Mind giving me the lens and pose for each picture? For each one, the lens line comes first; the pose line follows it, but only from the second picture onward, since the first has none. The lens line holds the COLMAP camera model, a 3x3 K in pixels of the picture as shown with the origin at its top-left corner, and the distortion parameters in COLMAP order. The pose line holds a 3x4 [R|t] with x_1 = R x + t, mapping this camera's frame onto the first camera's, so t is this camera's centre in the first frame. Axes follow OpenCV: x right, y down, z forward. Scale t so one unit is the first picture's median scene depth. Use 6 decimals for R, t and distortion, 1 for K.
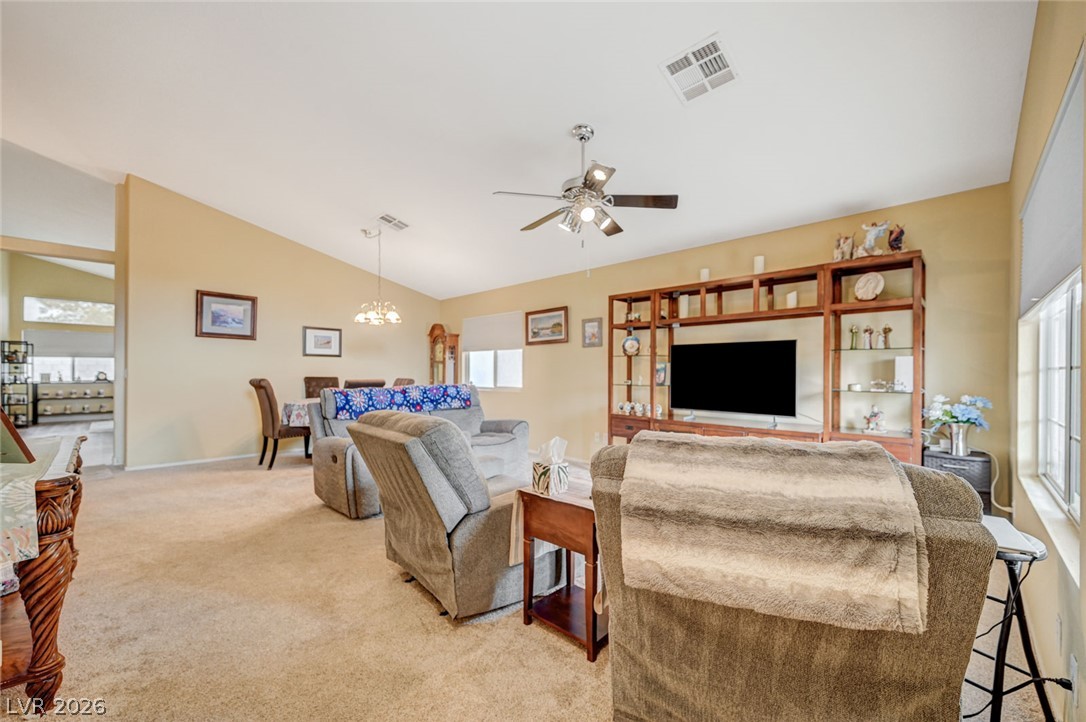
lens RADIAL K [[428.1, 0, 546.6], [0, 428.1, 372.1], [0, 0, 1]] dist [0.002769, 0.000030]
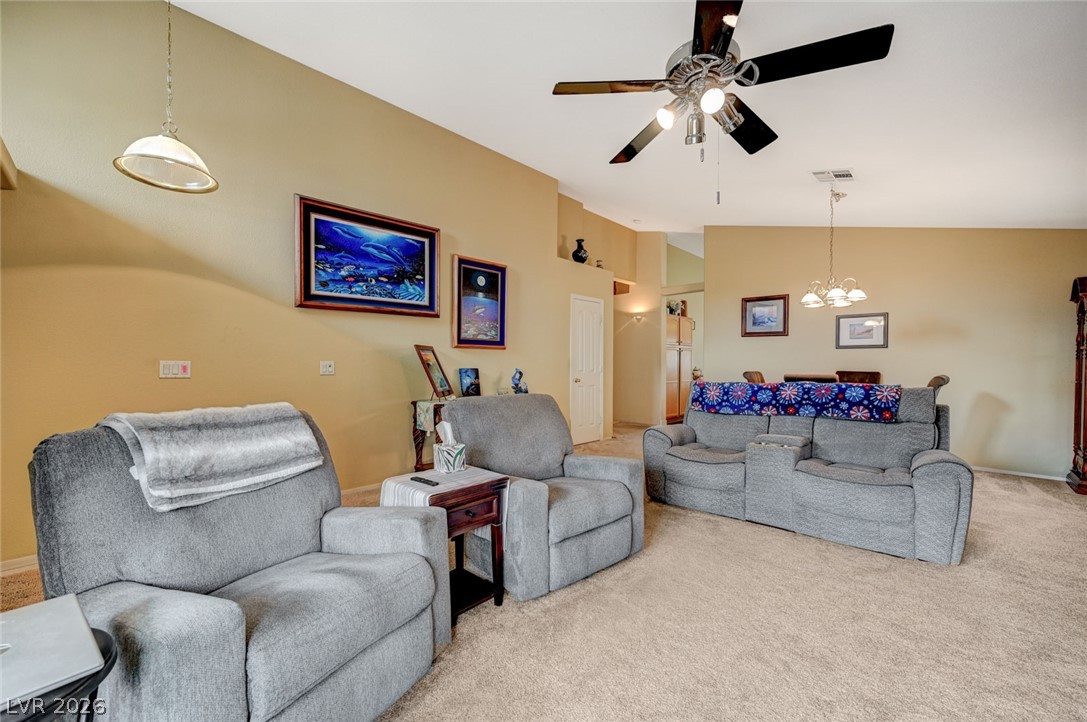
lens RADIAL K [[428.5, 0, 545.9], [0, 428.5, 364.6], [0, 0, 1]] dist [0.002769, 0.000030]
pose [[-0.016001, -0.001380, -0.999871, 0.480147], [-0.001595, 0.999998, -0.001354, -0.000569], [0.999871, 0.001573, -0.016003, 0.523852]]
